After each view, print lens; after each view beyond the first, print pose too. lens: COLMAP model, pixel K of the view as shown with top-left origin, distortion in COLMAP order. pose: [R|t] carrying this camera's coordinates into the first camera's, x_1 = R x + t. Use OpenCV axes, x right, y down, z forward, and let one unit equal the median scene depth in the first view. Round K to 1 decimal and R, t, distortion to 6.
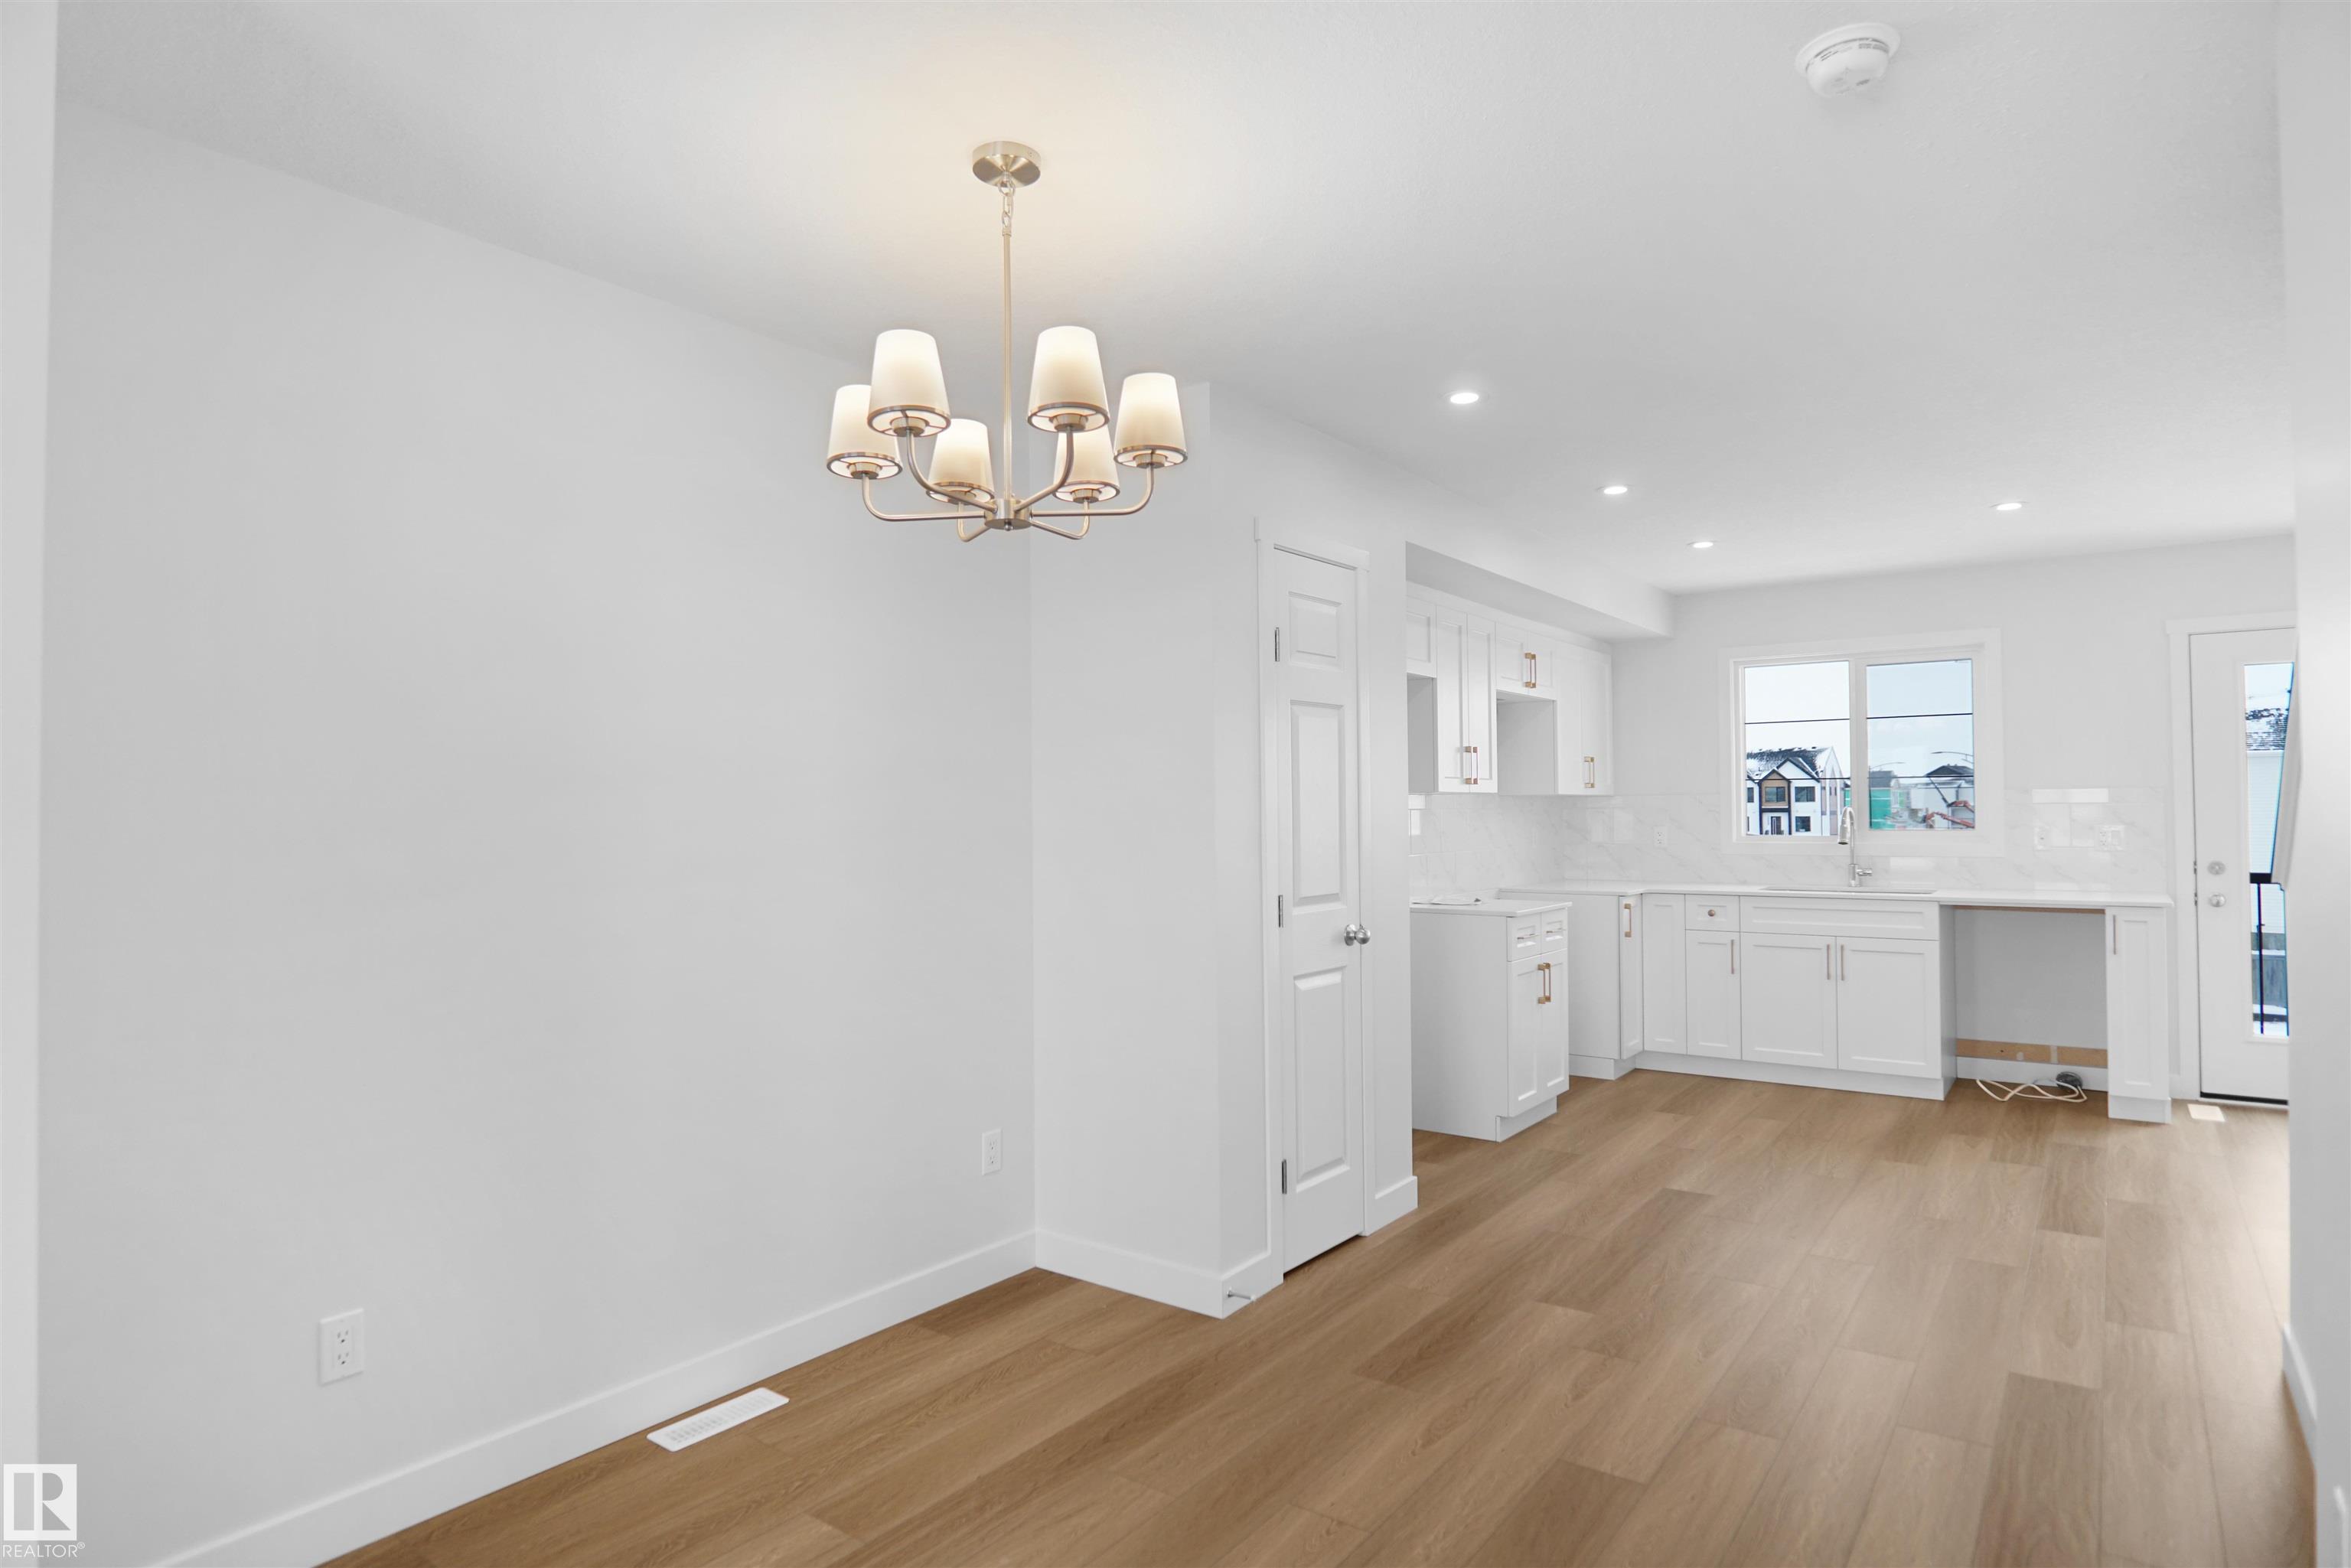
lens RADIAL K [[1277.9, 0, 1193.2], [0, 1277.9, 783.8], [0, 0, 1]] dist [-0.033155, 0.006630]
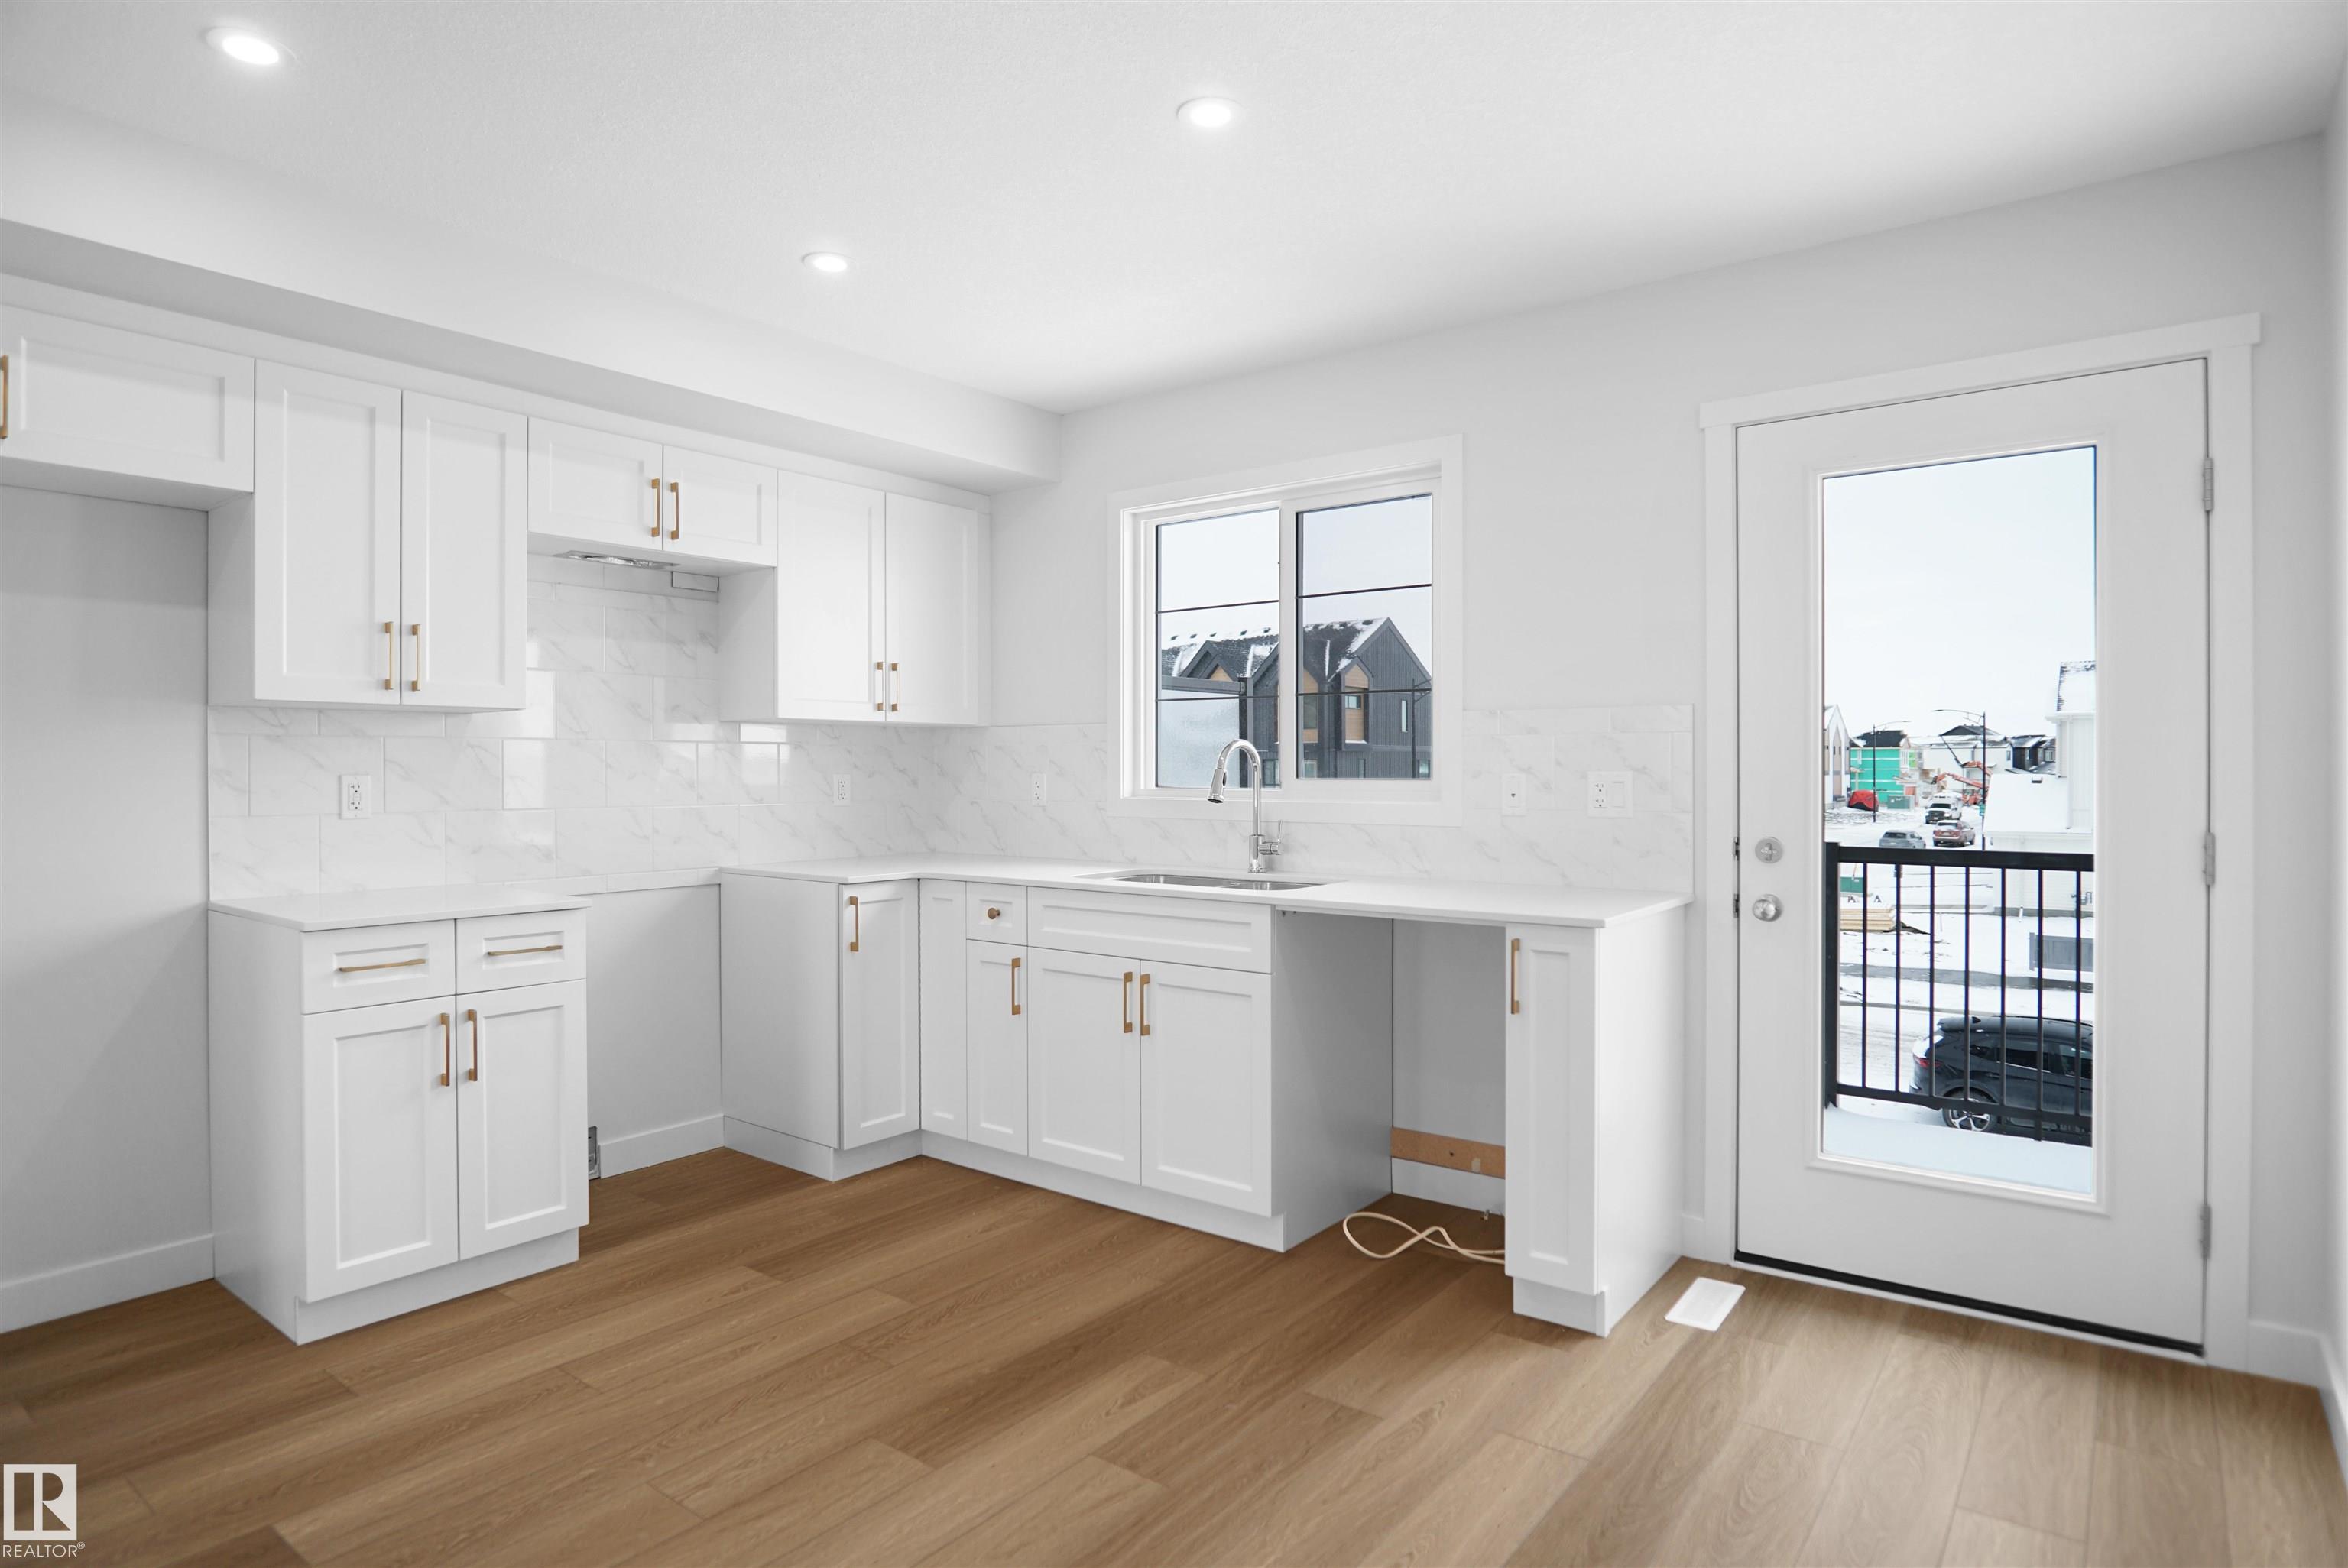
lens RADIAL K [[1276.2, 0, 1178.0], [0, 1276.2, 772.0], [0, 0, 1]] dist [-0.033155, 0.006630]
pose [[0.999727, 0.006156, -0.022539, 0.567687], [-0.005590, 0.999670, 0.025085, 0.020510], [0.022686, -0.024952, 0.999431, 0.438490]]
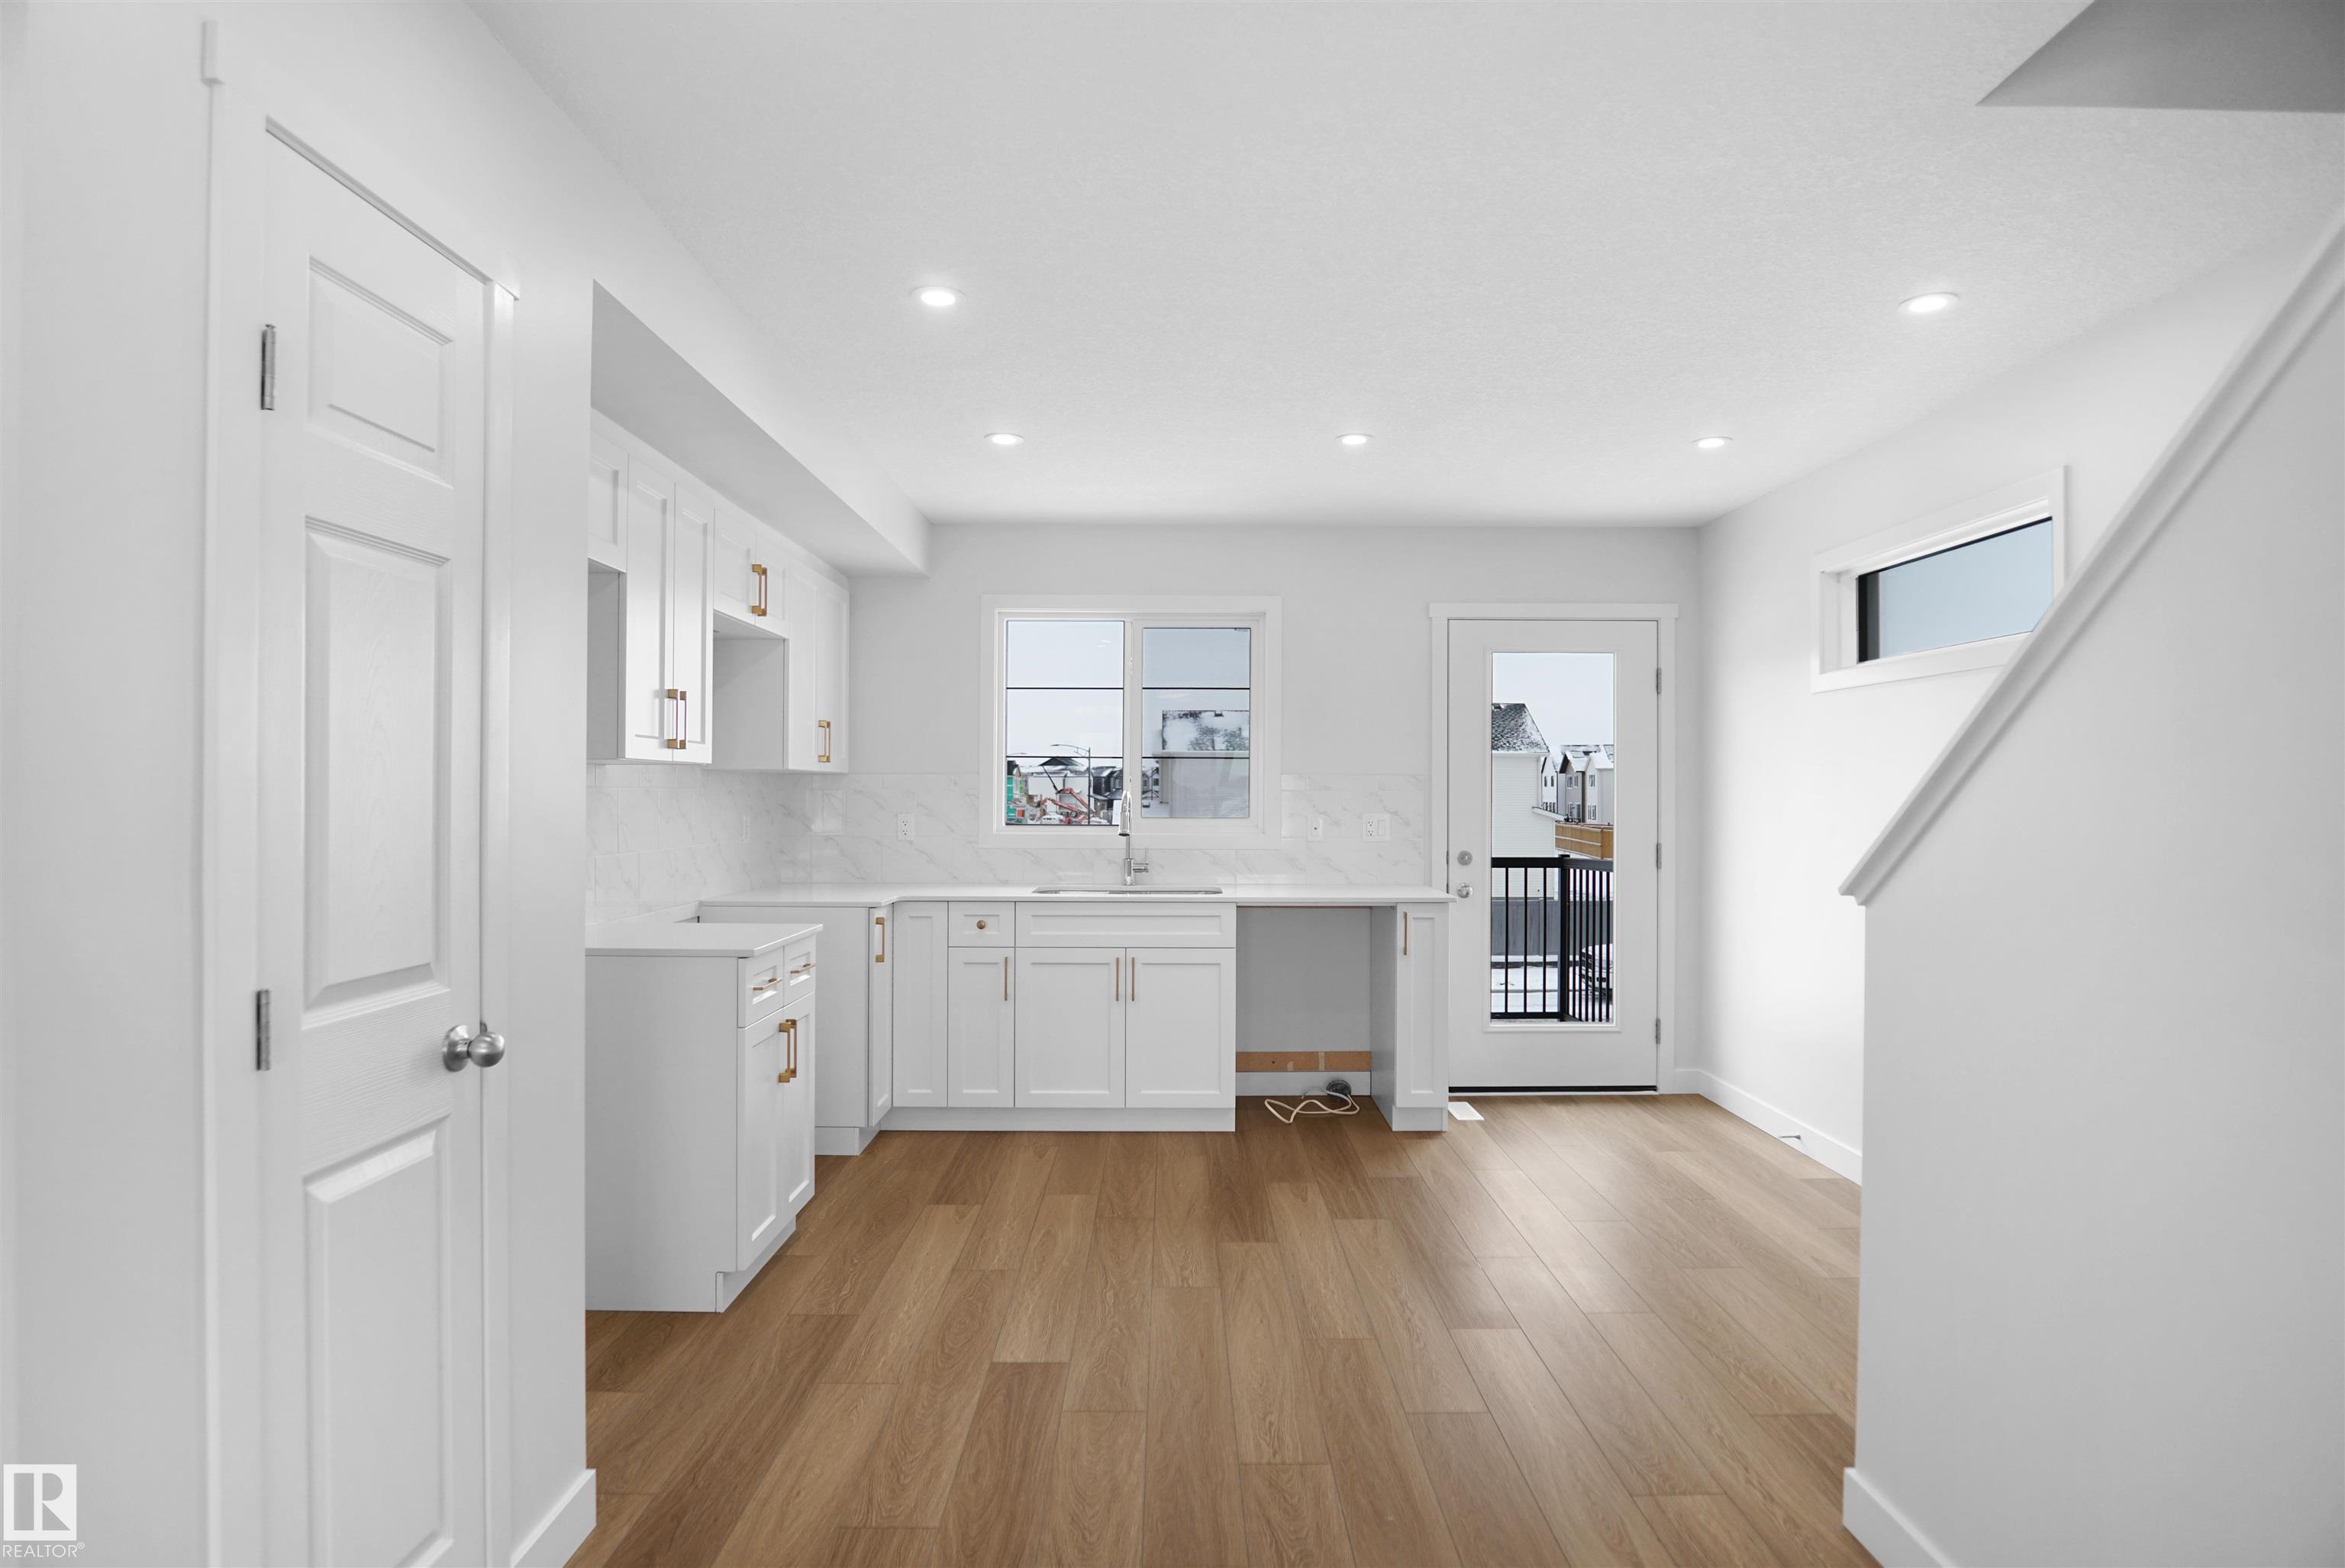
lens RADIAL K [[1274.7, 0, 1179.2], [0, 1274.7, 785.1], [0, 0, 1]] dist [-0.033155, 0.006630]
pose [[0.804263, 0.014471, 0.594098, 0.042014], [-0.023065, 0.999710, 0.006874, 0.008252], [-0.593826, -0.019231, 0.804364, 0.330213]]
